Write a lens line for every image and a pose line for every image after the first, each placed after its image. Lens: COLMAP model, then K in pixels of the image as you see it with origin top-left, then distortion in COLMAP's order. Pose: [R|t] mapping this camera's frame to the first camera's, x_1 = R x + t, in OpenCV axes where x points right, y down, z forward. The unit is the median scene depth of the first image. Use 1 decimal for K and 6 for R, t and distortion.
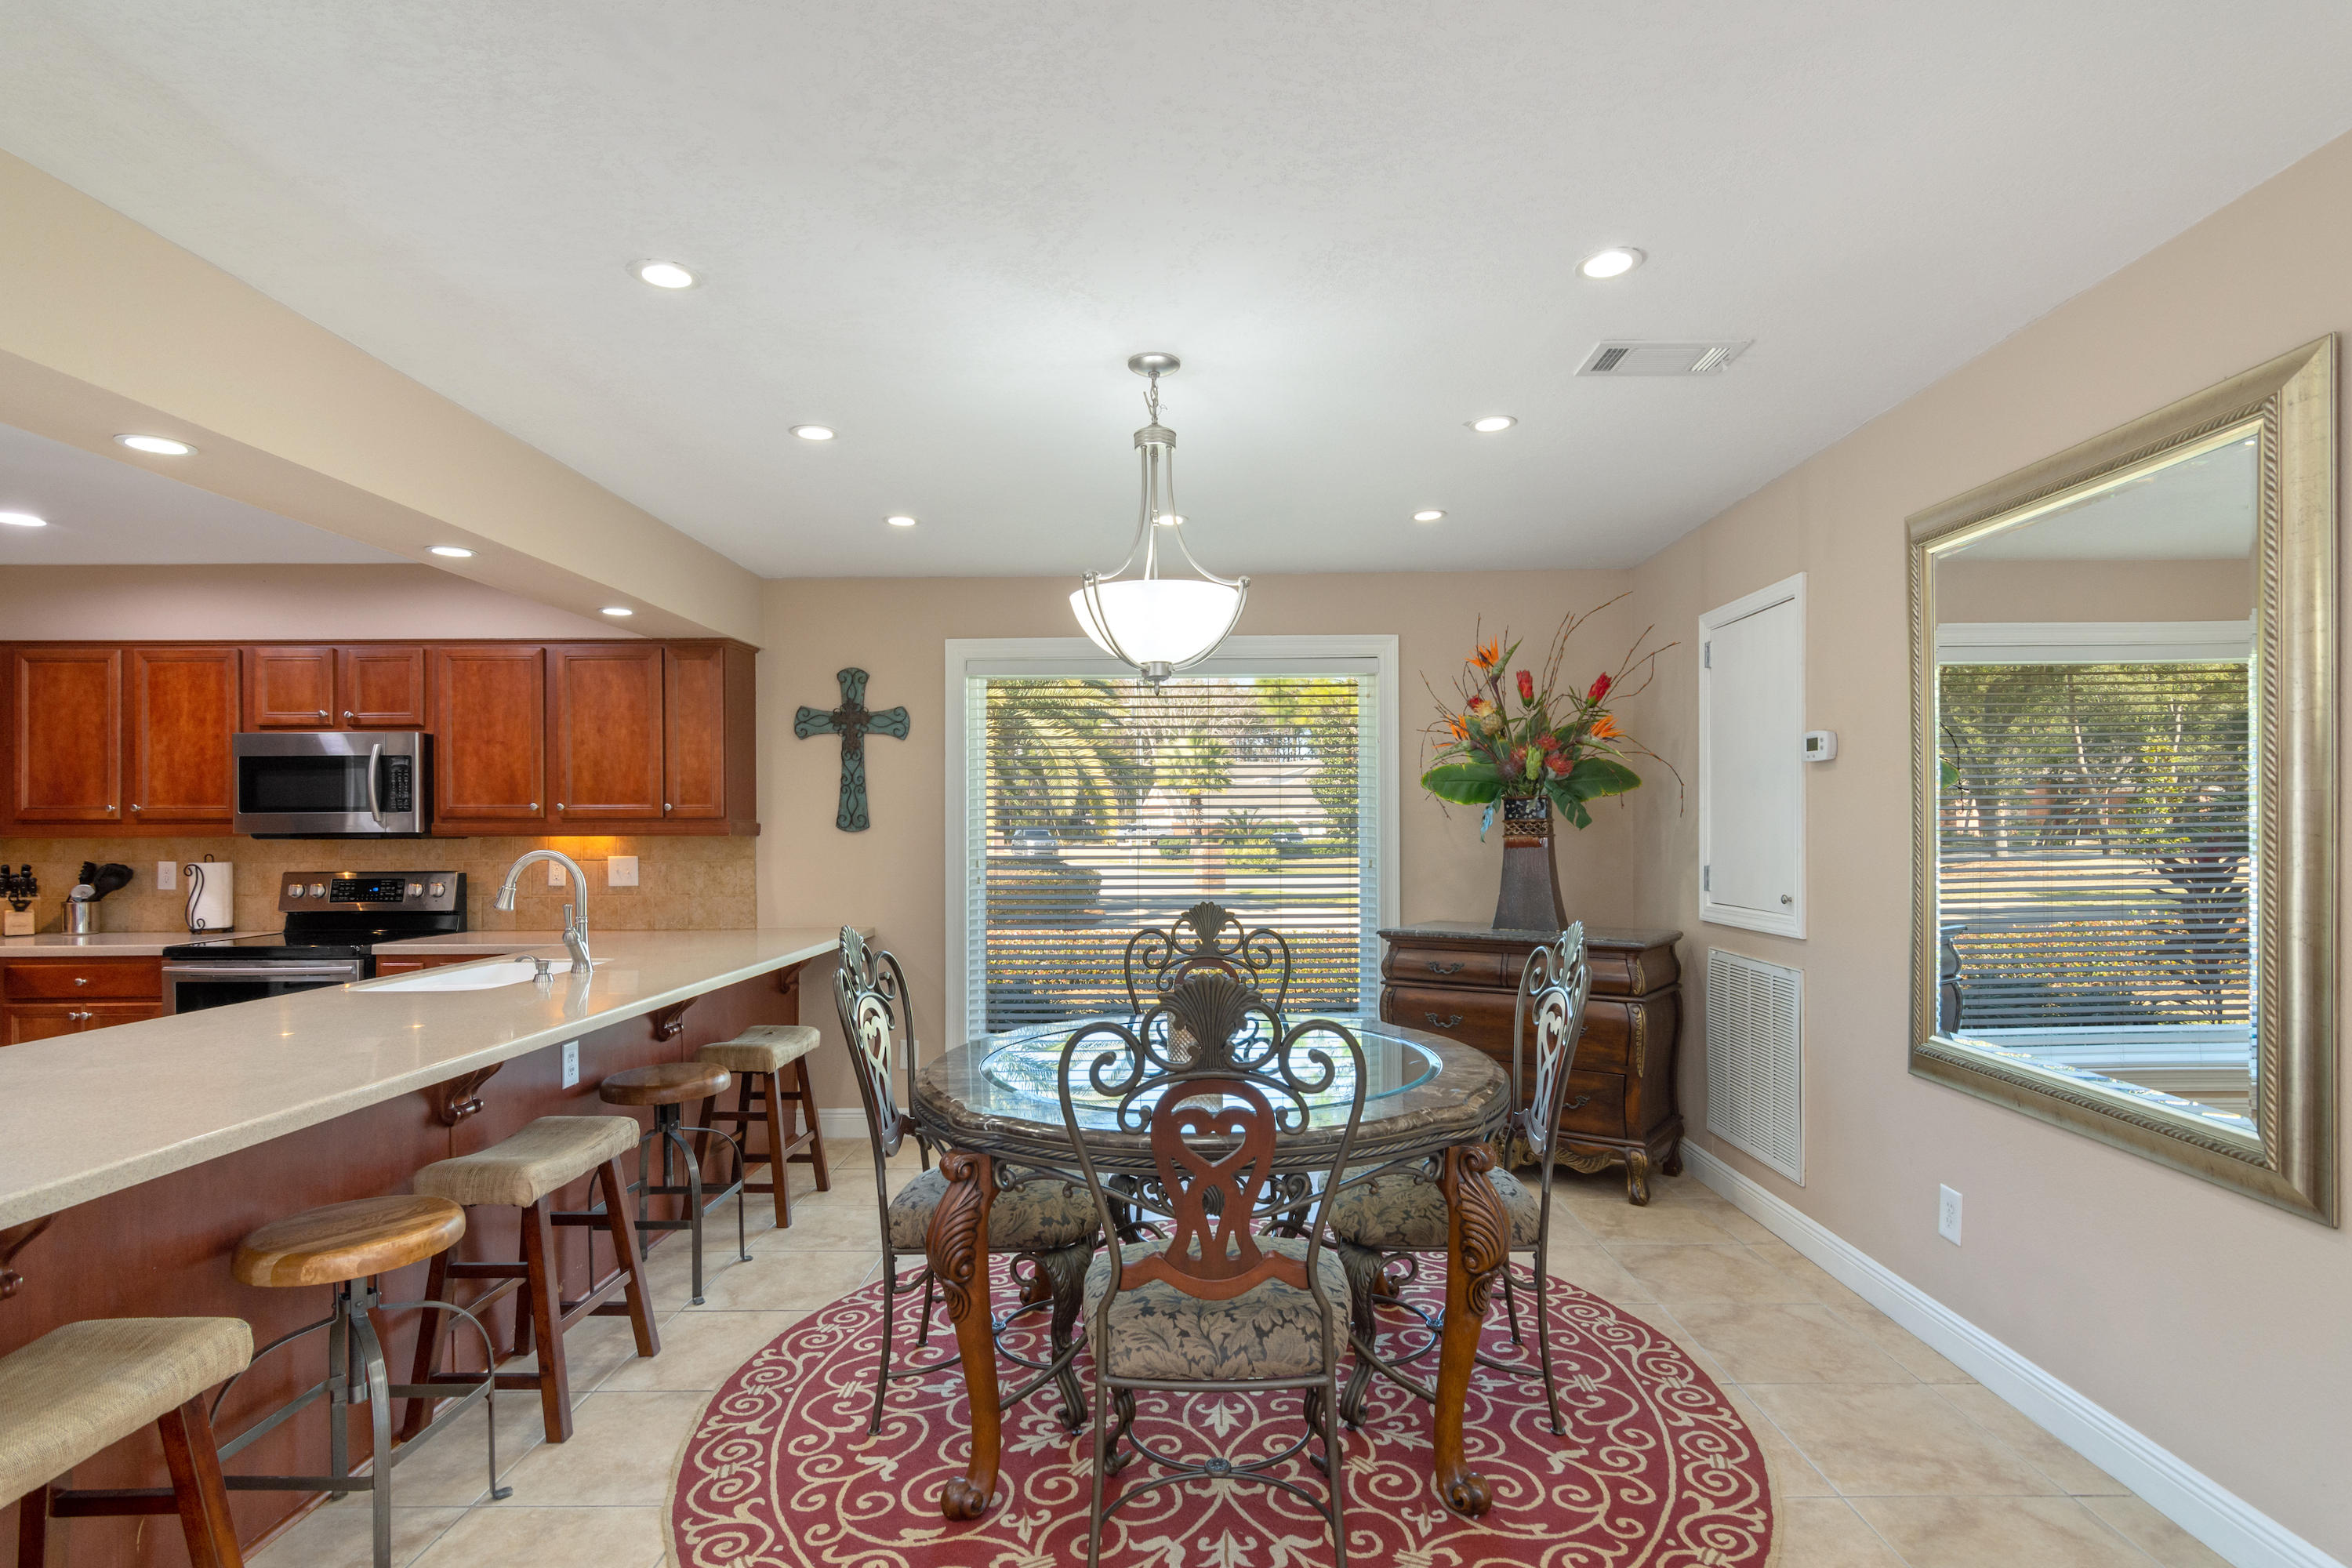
lens RADIAL K [[1173.2, 0, 1198.0], [0, 1173.2, 836.3], [0, 0, 1]] dist [-0.001357, 0.001302]
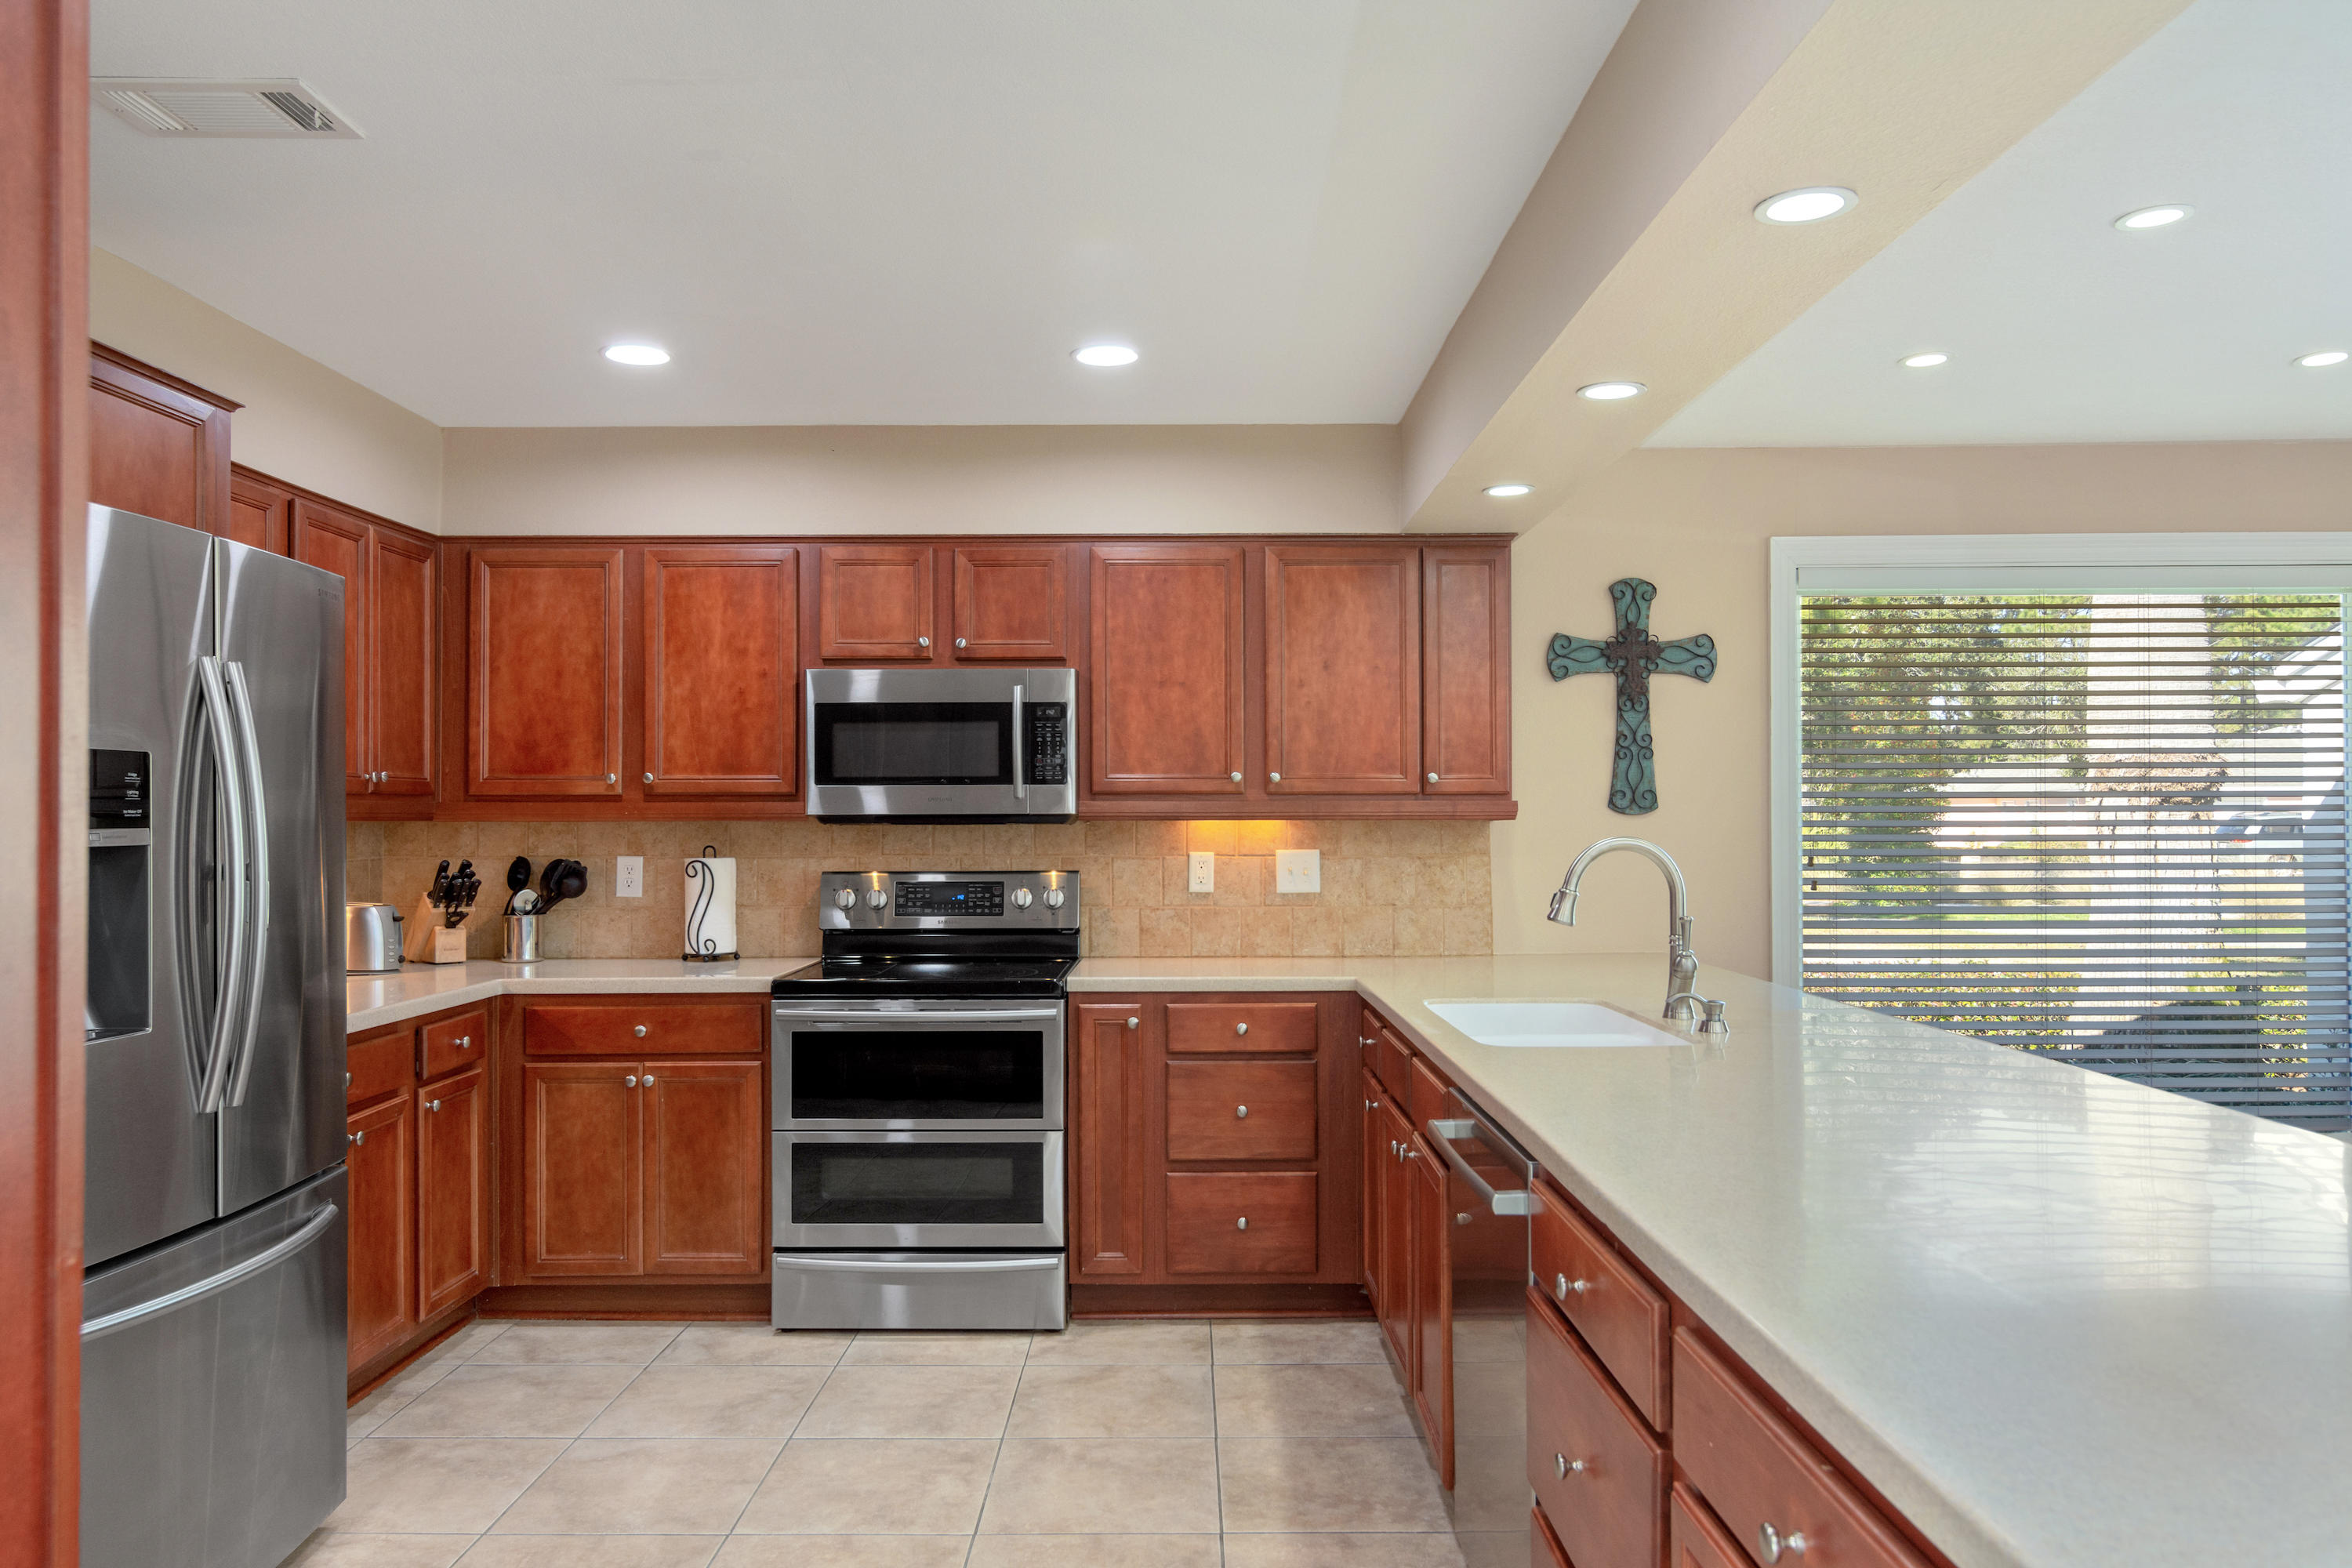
lens RADIAL K [[1617.7, 0, 1176.0], [0, 1617.7, 784.0], [0, 0, 1]] dist [0.006241, 0.000745]
pose [[0.999998, 0.001552, -0.000932, -0.592422], [-0.001579, 0.999560, -0.029636, 0.007082], [0.000886, 0.029637, 0.999560, 0.049407]]
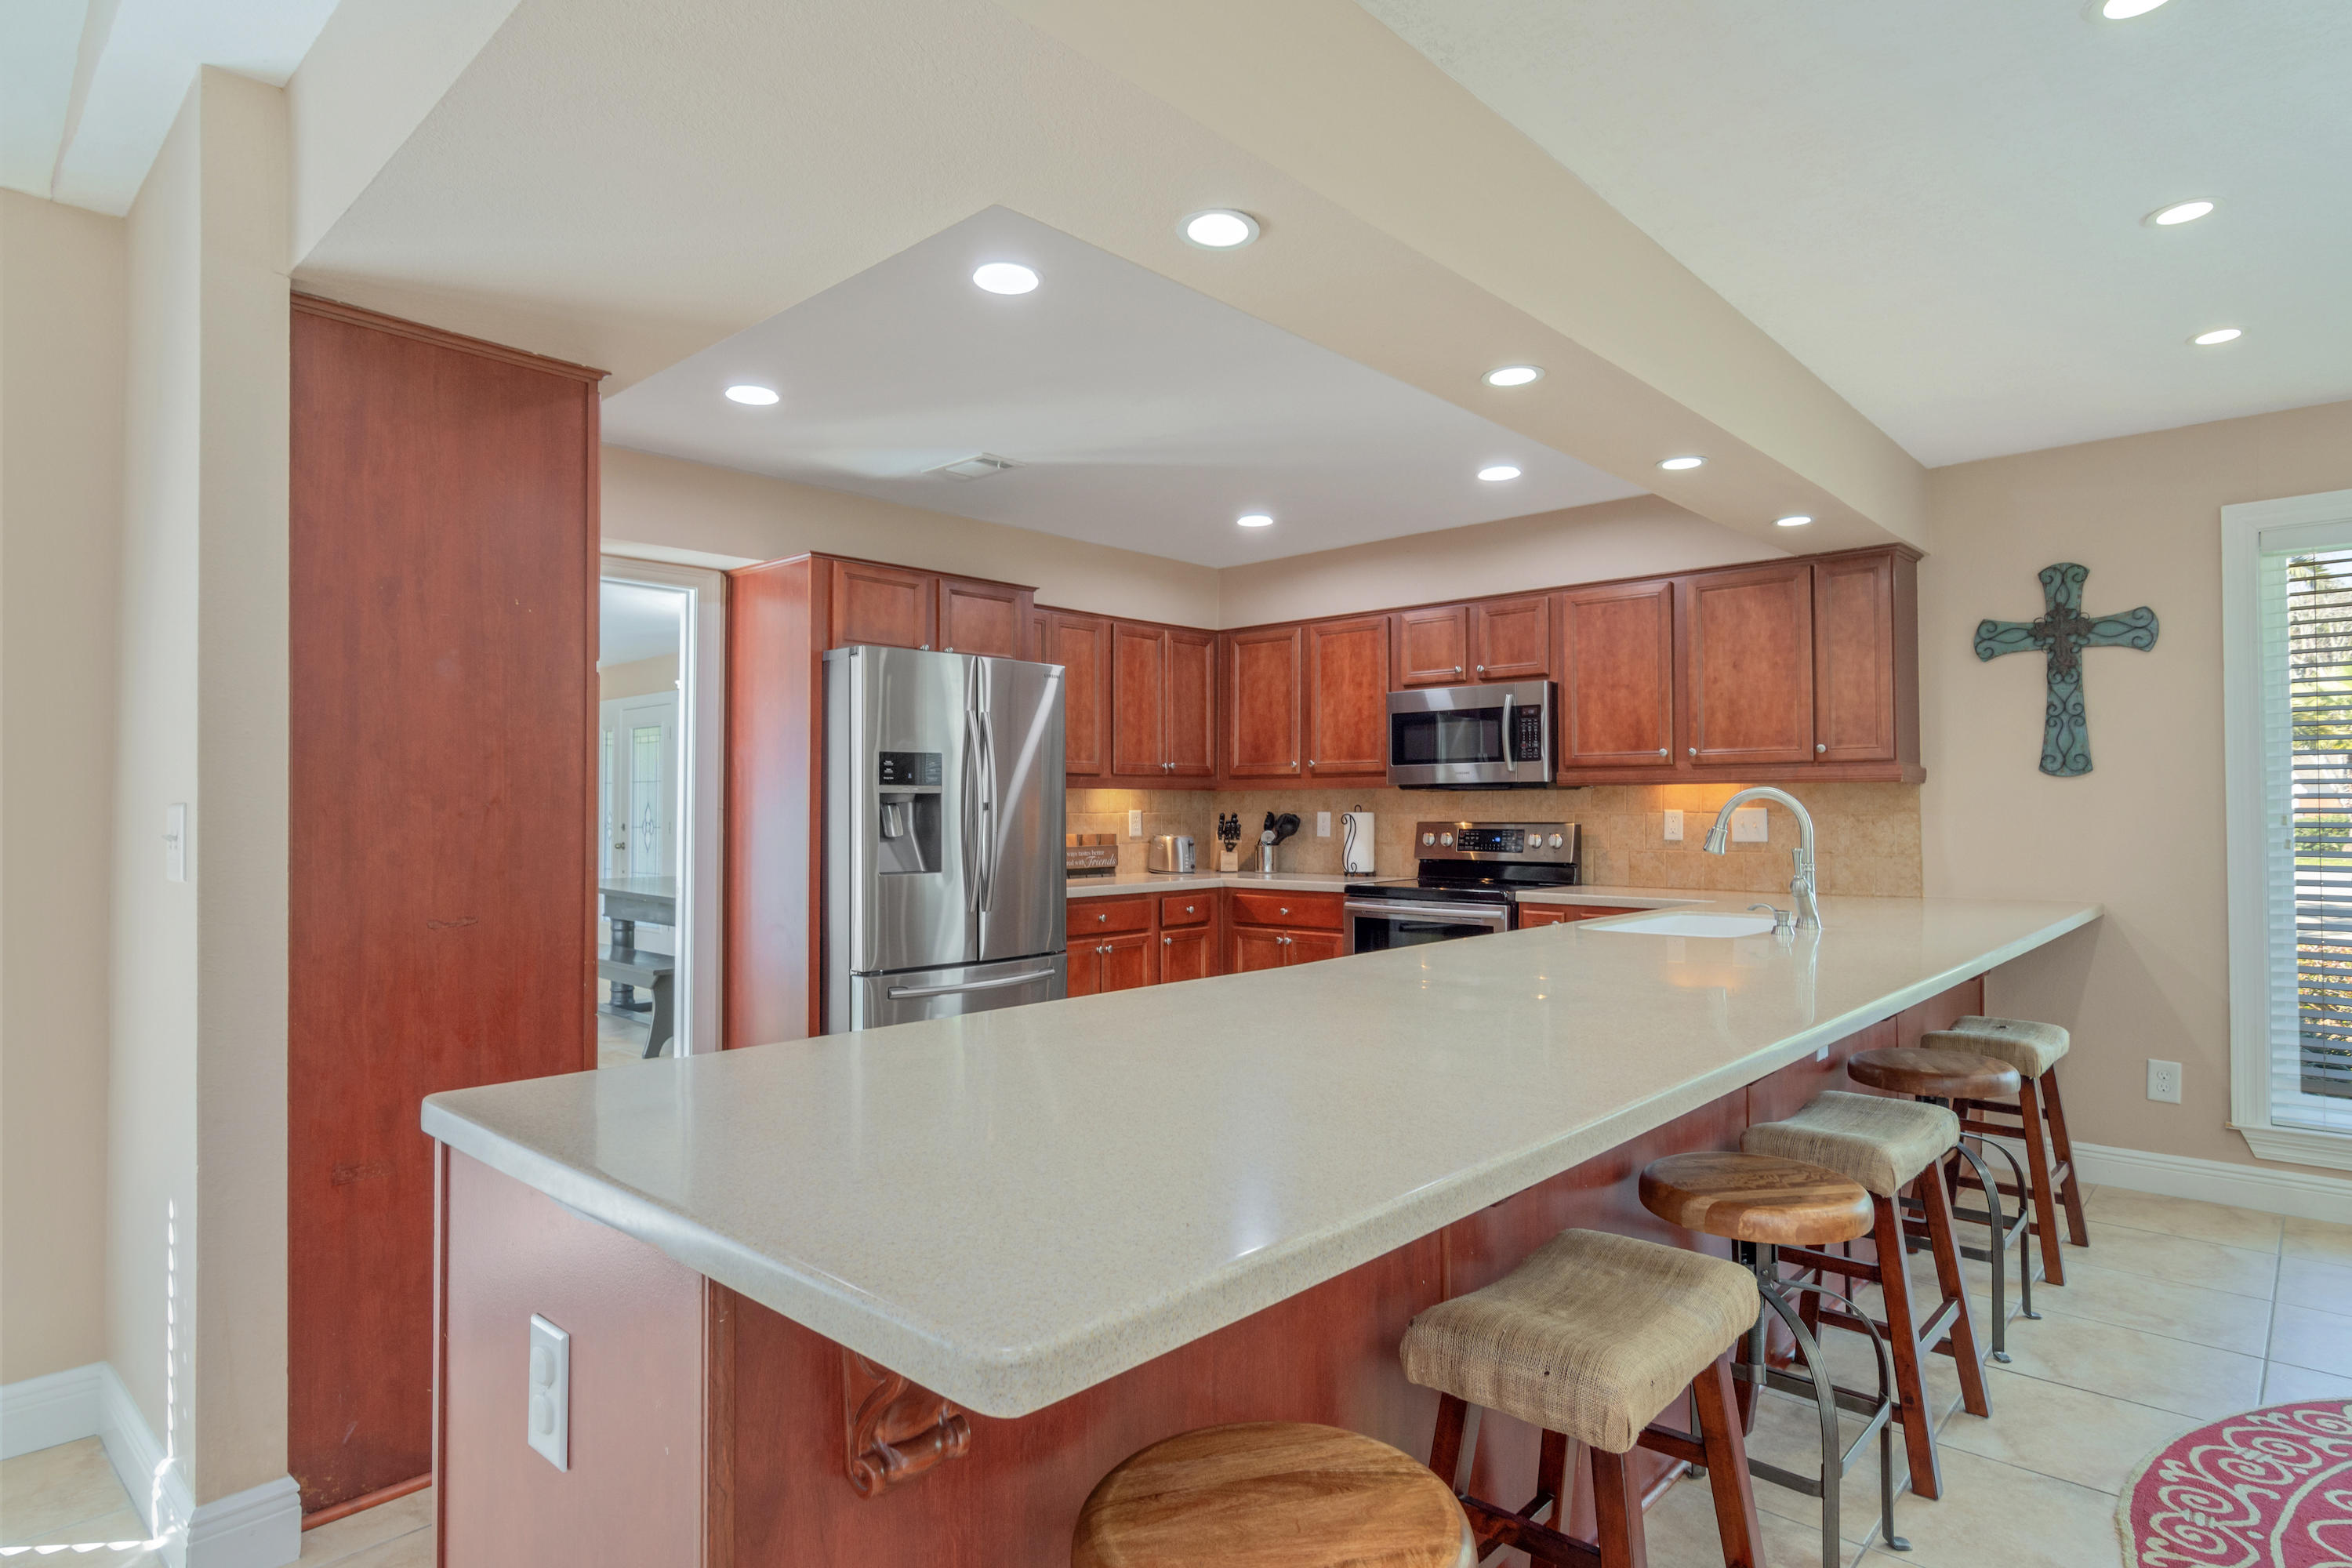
lens RADIAL K [[1260.9, 0, 1144.9], [0, 1260.9, 776.4], [0, 0, 1]] dist [-0.003621, -0.001076]
pose [[0.727129, -0.014898, -0.686339, -0.176841], [-0.006568, 0.999568, -0.028655, 0.024713], [0.686470, 0.025343, 0.726717, -0.008393]]
